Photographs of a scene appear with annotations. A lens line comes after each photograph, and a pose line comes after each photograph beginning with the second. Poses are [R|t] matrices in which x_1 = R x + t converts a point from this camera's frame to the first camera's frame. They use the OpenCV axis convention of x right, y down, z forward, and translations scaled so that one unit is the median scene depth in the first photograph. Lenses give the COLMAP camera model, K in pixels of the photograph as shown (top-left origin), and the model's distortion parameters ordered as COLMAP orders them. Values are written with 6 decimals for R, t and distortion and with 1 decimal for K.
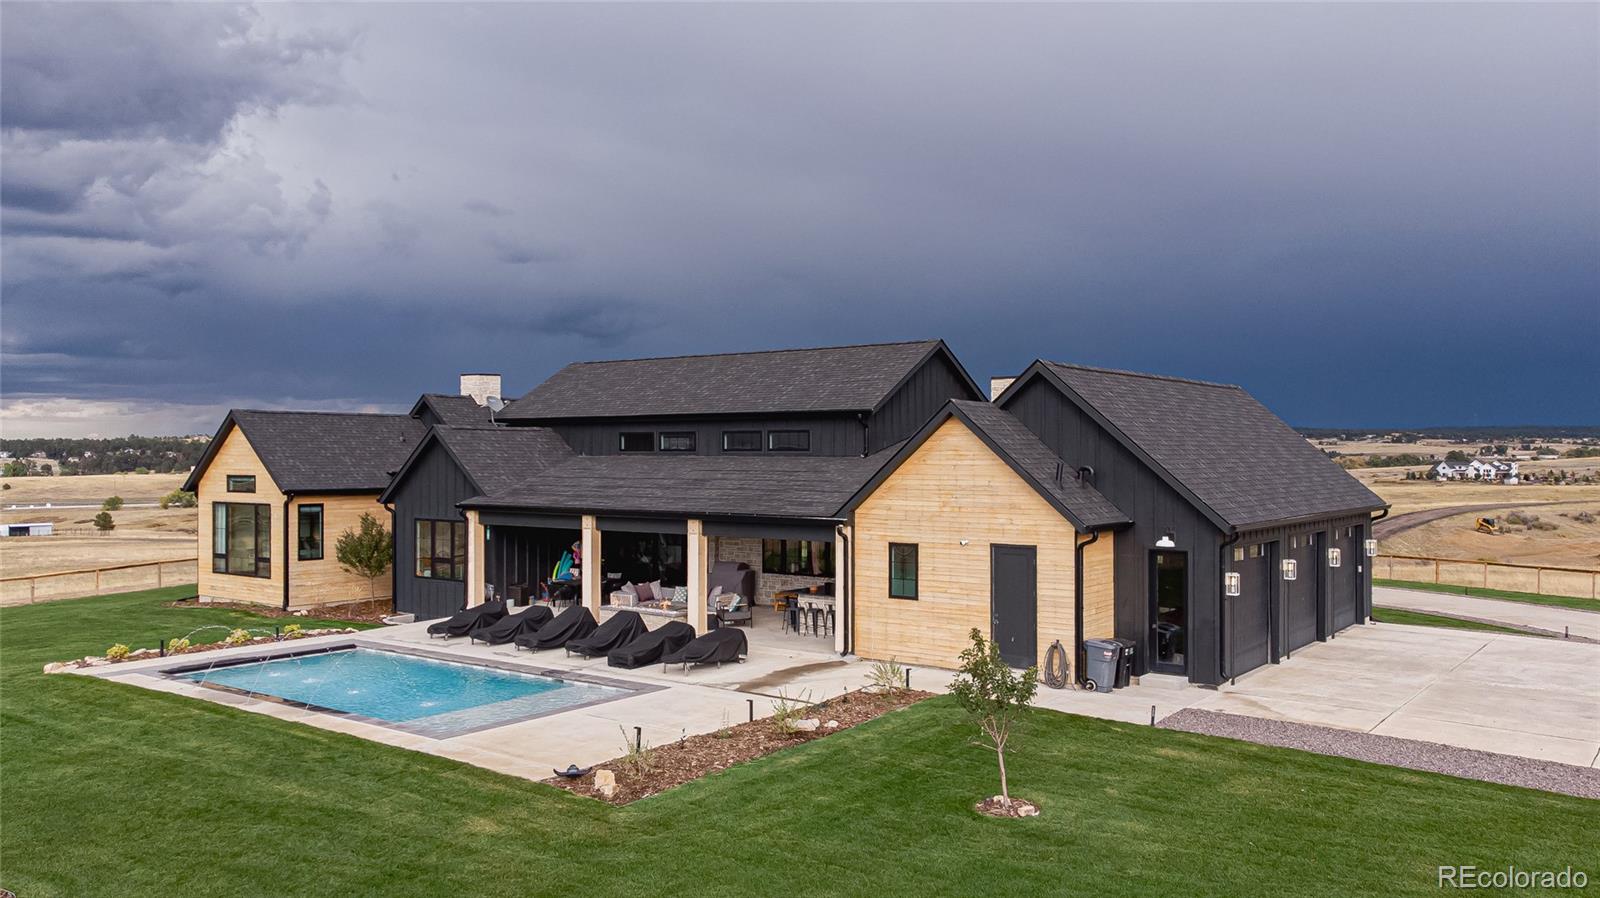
lens RADIAL K [[1243.3, 0, 802.9], [0, 1243.3, 452.5], [0, 0, 1]] dist [0.094583, -0.001637]
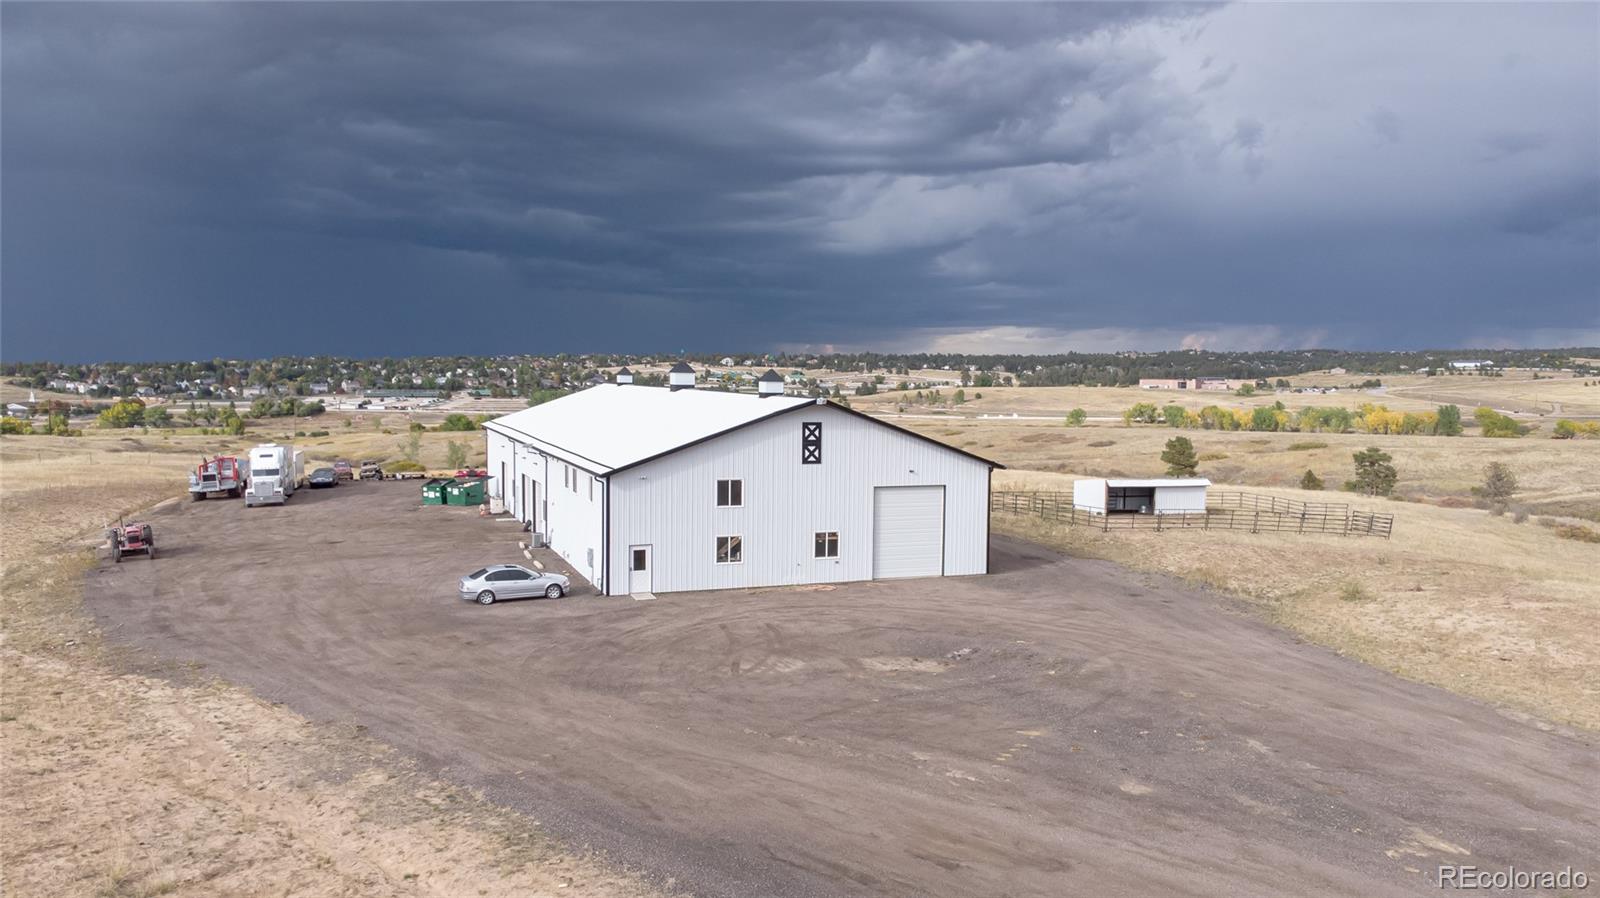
lens RADIAL K [[1243.3, 0, 789.5], [0, 1243.3, 455.6], [0, 0, 1]] dist [0.094583, -0.001637]
pose [[0.766559, 0.054198, -0.639882, -0.067805], [-0.012027, 0.997469, 0.070079, 0.004130], [0.642061, -0.046024, 0.765271, 0.100697]]
